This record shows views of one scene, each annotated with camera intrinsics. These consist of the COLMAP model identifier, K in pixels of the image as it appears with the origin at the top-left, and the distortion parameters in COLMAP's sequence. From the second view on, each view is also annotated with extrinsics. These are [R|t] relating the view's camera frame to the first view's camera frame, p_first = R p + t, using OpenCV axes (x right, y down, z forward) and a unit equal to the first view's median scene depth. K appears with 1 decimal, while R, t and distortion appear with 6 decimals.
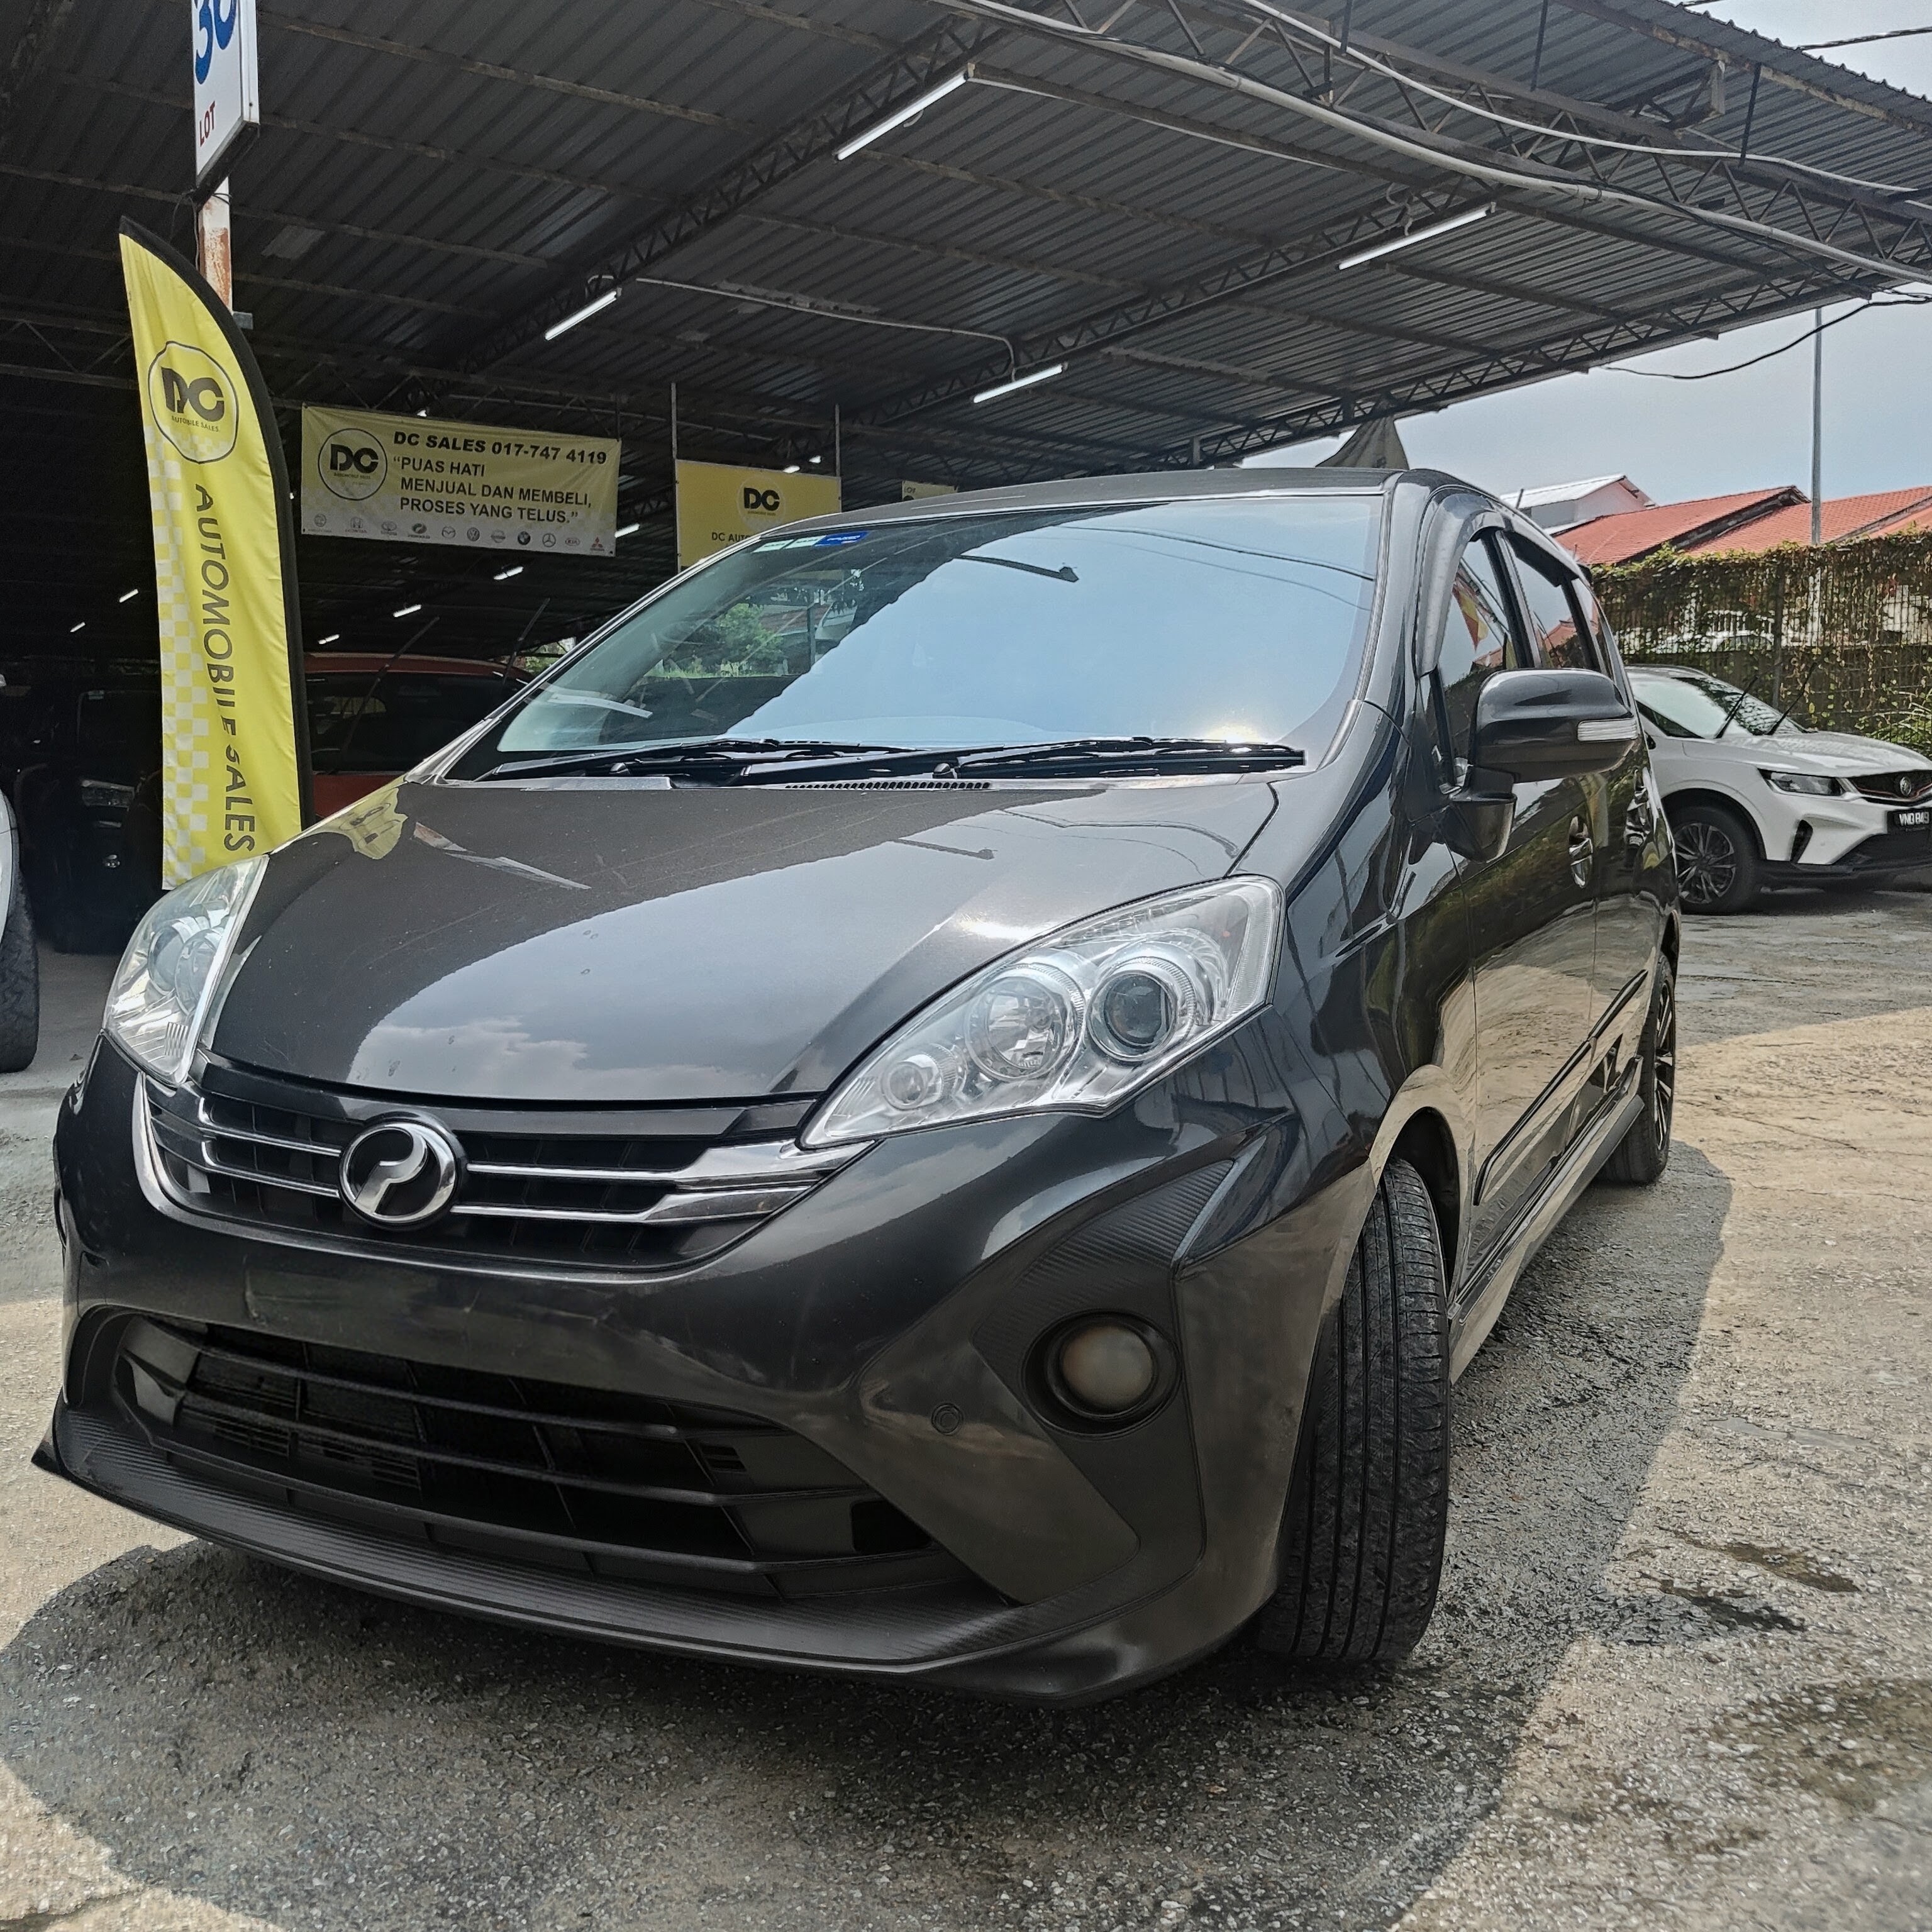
lens RADIAL K [[1867.7, 0, 960.1], [0, 1867.7, 958.8], [0, 0, 1]] dist [0.009243, -0.012312]
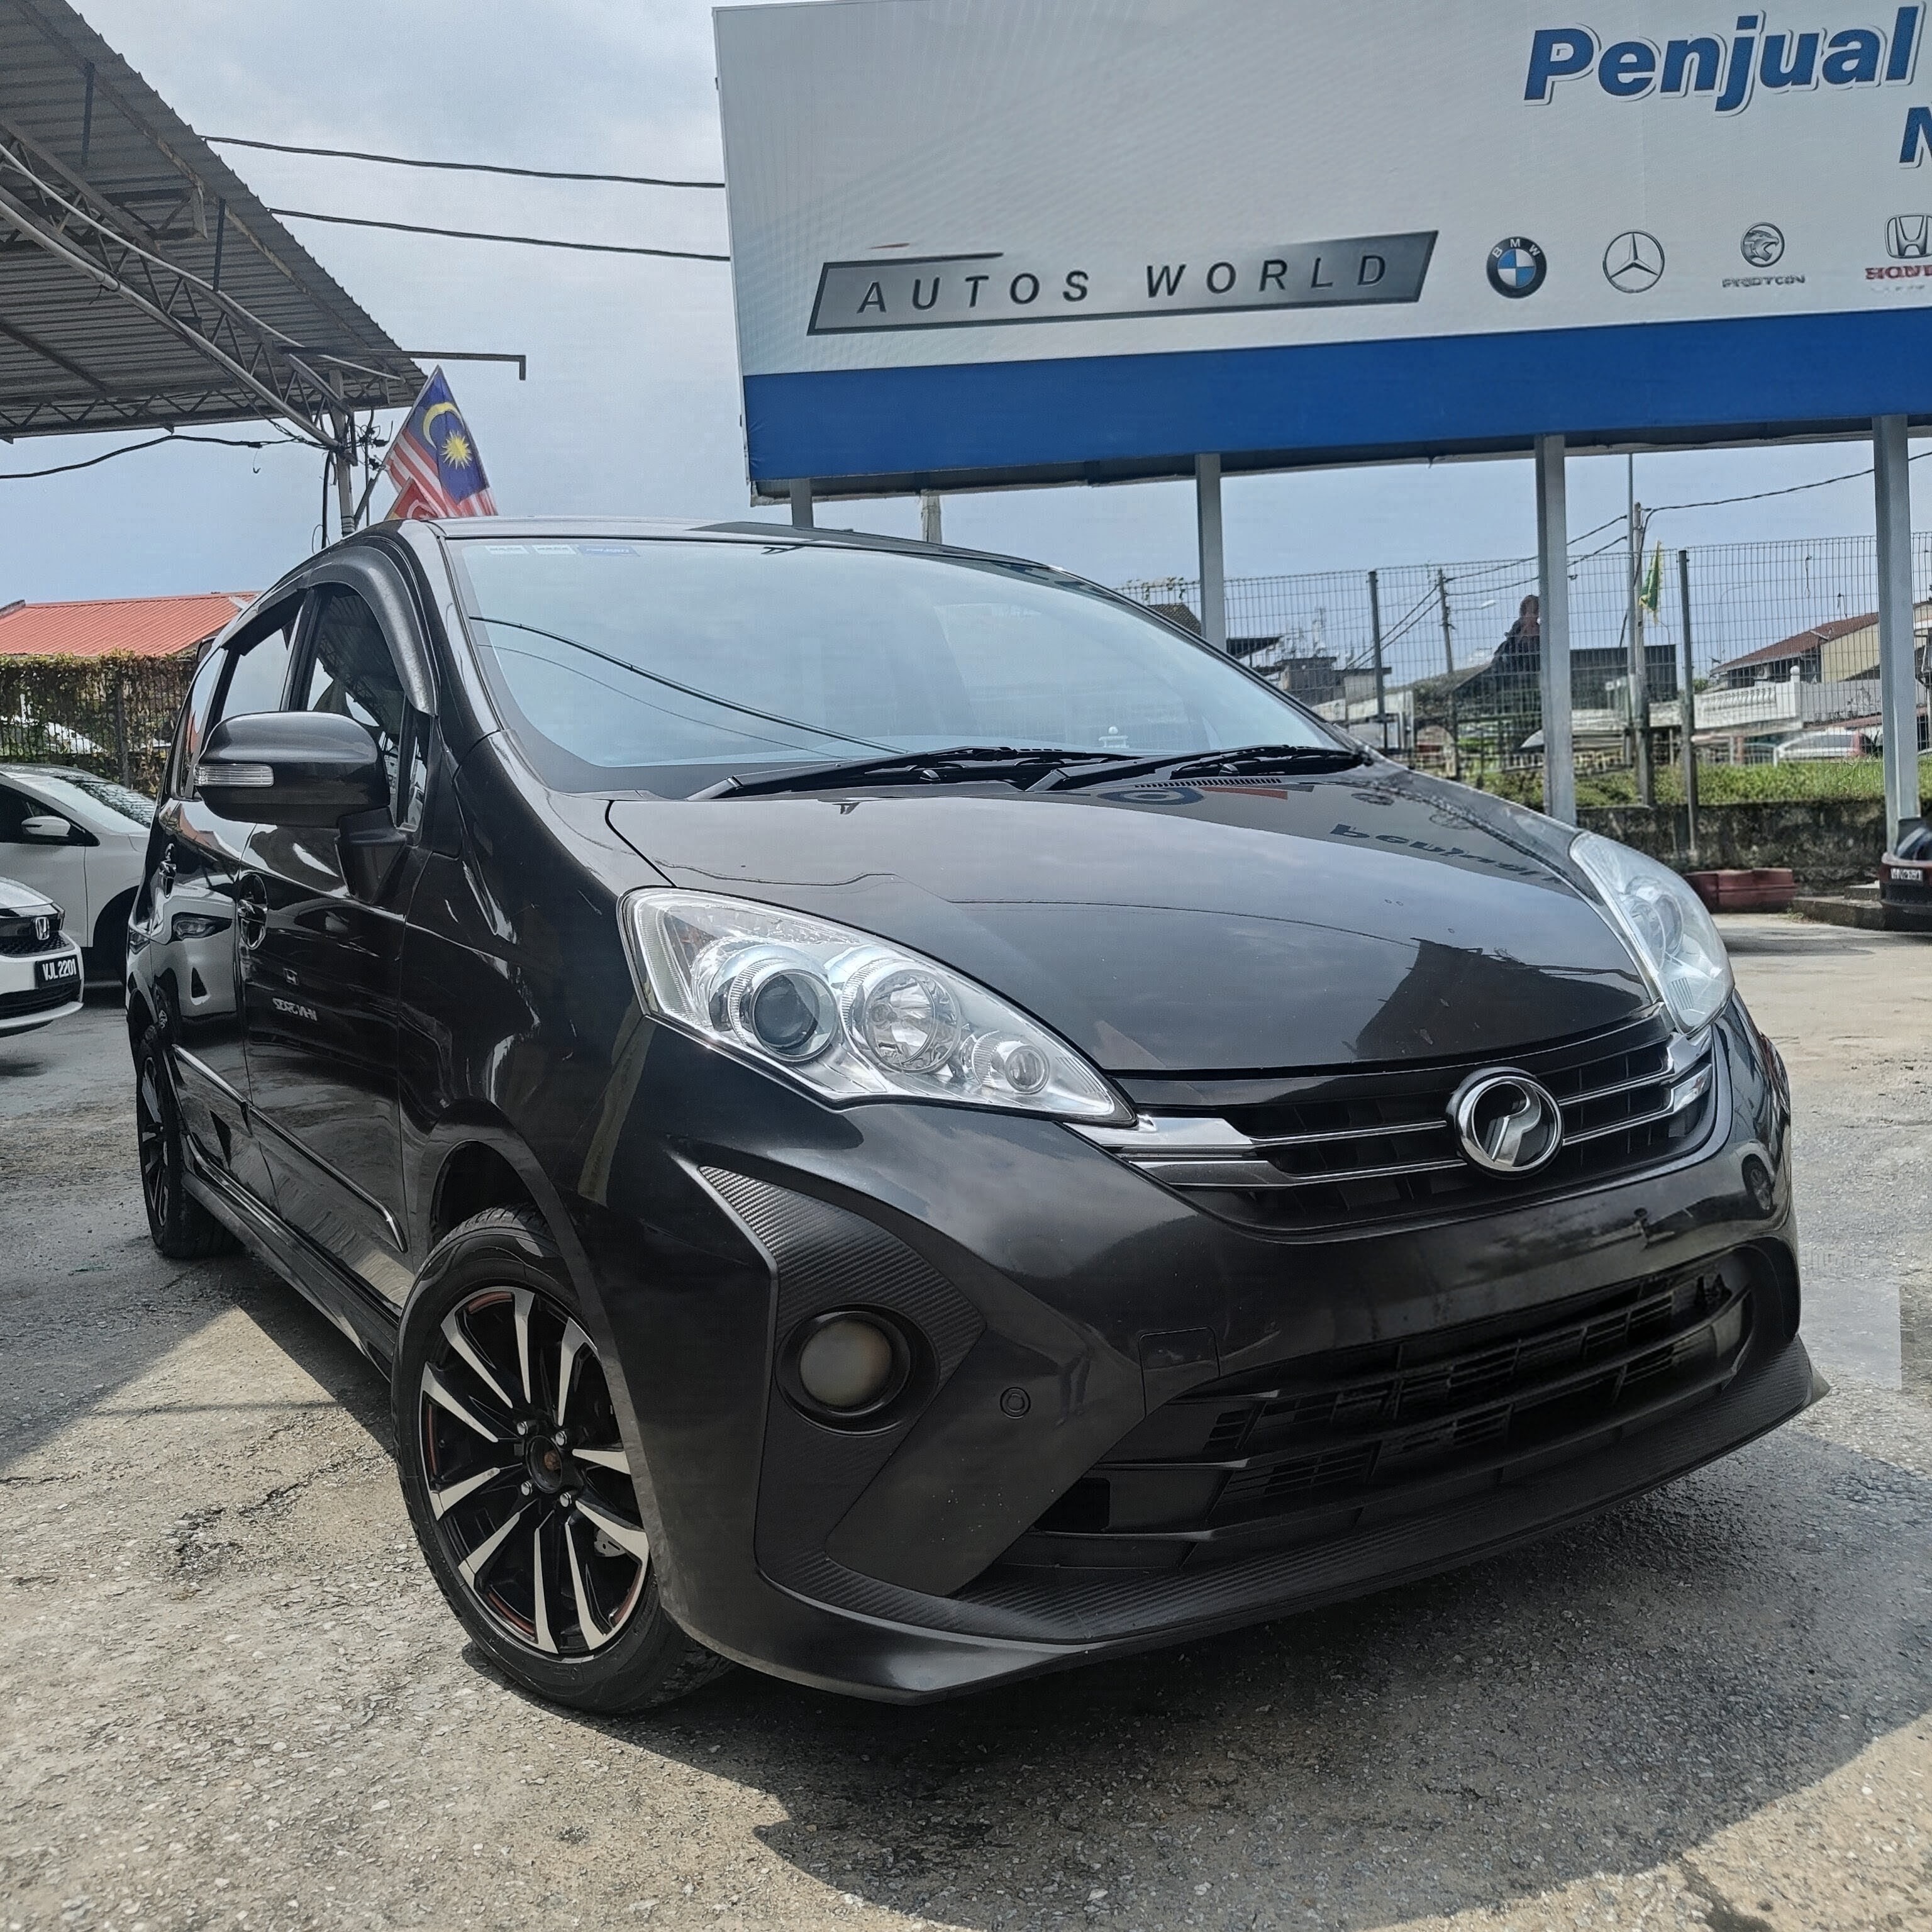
lens RADIAL K [[1791.1, 0, 954.0], [0, 1791.1, 979.0], [0, 0, 1]] dist [-0.004905, 0.017285]
pose [[0.531387, -0.085187, 0.842835, -0.165960], [0.126256, 0.991783, 0.020640, -0.003141], [-0.837668, 0.095445, 0.537776, 0.092245]]
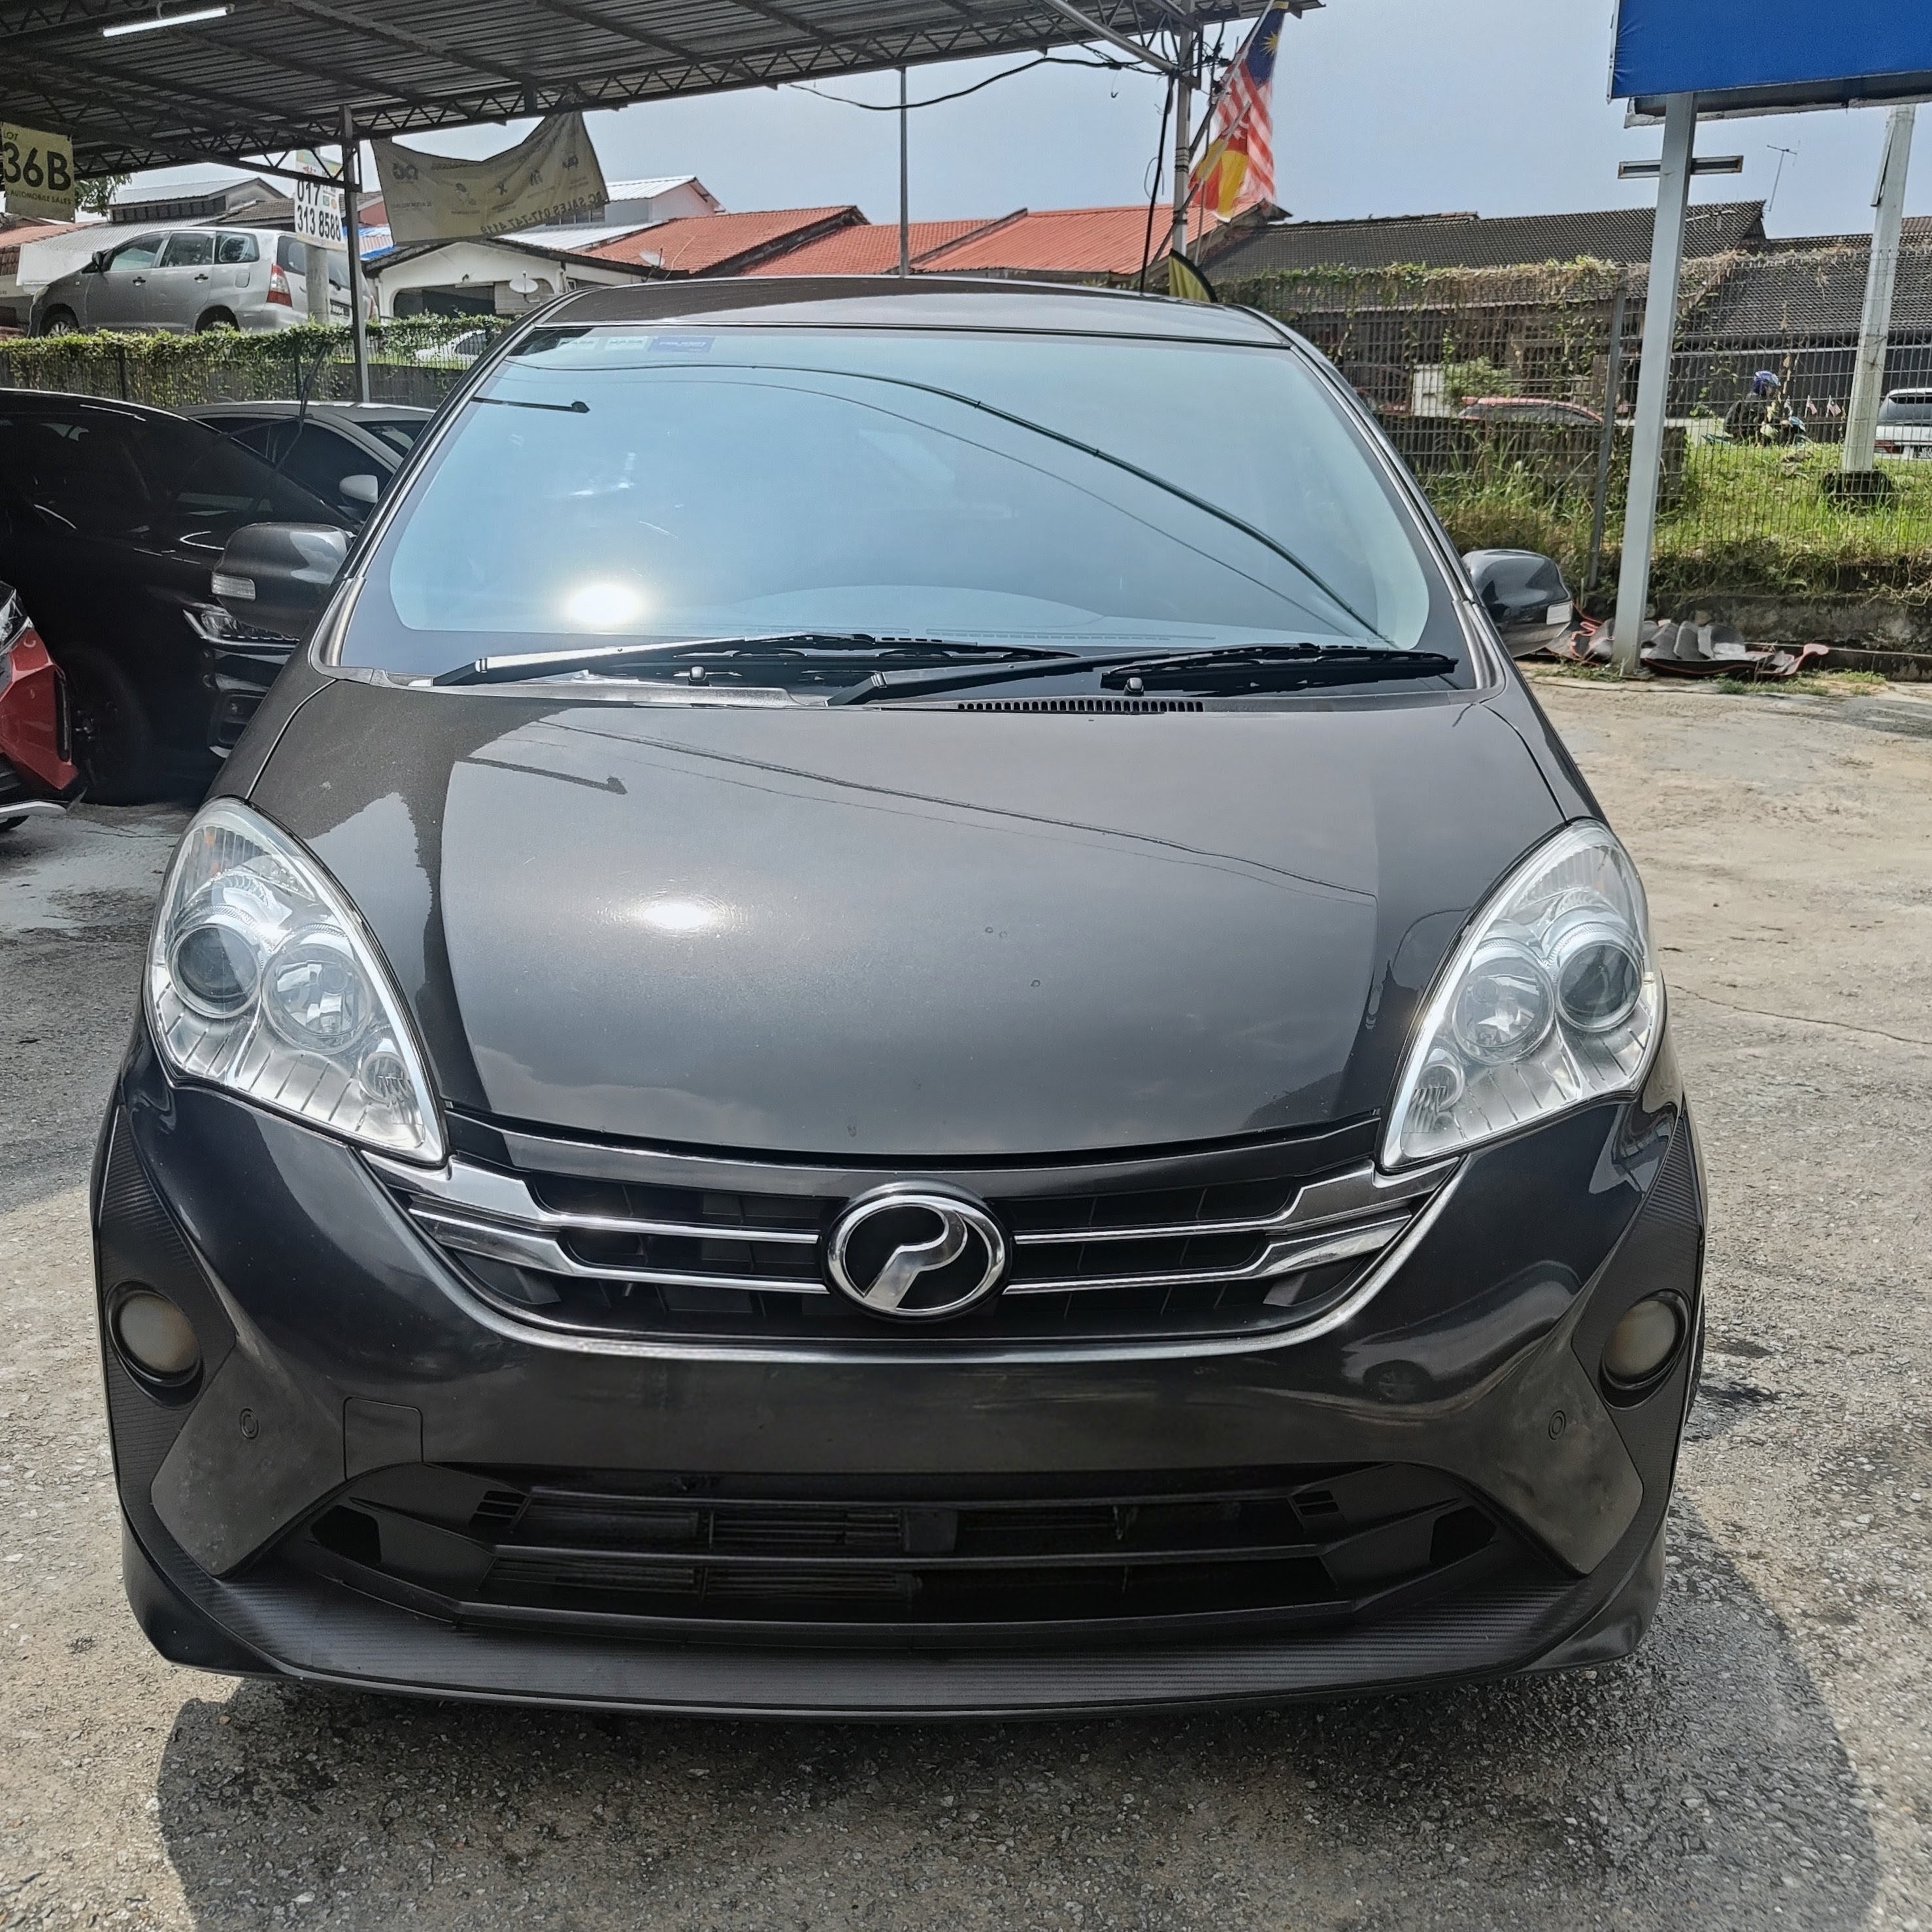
lens RADIAL K [[1869.2, 0, 966.0], [0, 1869.2, 966.0], [0, 0, 1]] dist [0.005801, 0.006775]
pose [[0.881077, -0.093613, 0.463616, -0.083985], [0.019077, 0.986453, 0.162930, -0.018918], [-0.472588, -0.134709, 0.870927, 0.036278]]
